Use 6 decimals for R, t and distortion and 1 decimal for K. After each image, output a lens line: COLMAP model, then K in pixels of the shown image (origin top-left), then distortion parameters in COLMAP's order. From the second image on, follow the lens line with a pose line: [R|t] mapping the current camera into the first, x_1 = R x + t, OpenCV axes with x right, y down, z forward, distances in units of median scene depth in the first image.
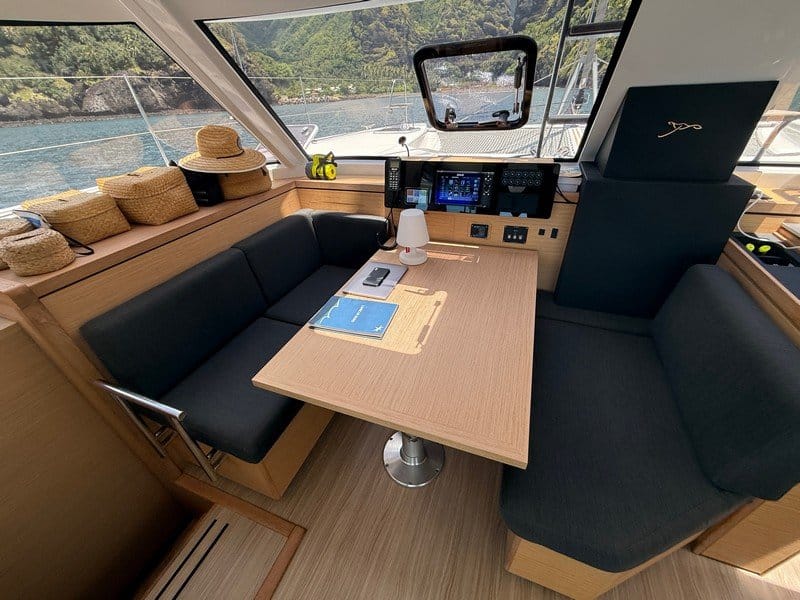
lens RADIAL K [[313.6, 0, 398.9], [0, 313.6, 298.6], [0, 0, 1]] dist [-0.001889, -0.000004]
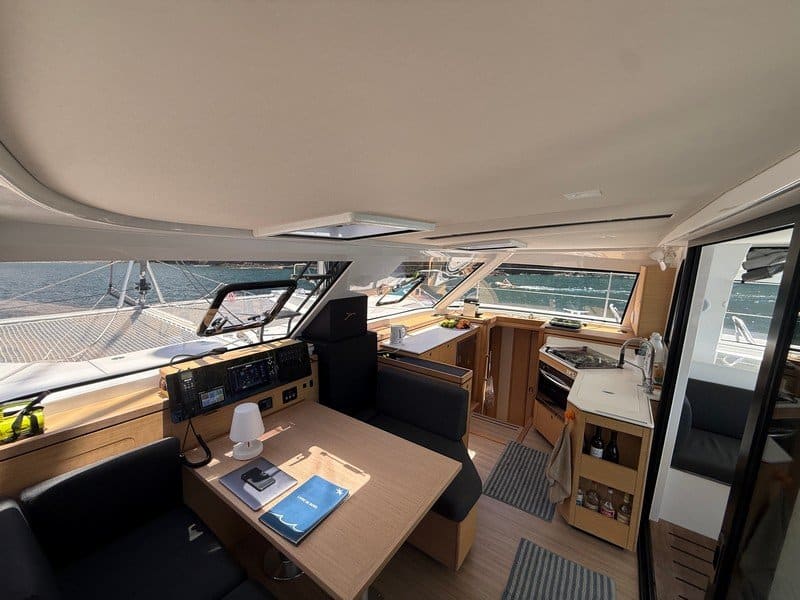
lens RADIAL K [[319.4, 0, 398.7], [0, 319.4, 301.9], [0, 0, 1]] dist [-0.000714, -0.000189]
pose [[0.244972, -0.083447, 0.965932, -0.801001], [0.502184, 0.863148, -0.052793, -0.250890], [-0.829337, 0.498009, 0.253353, 0.100981]]
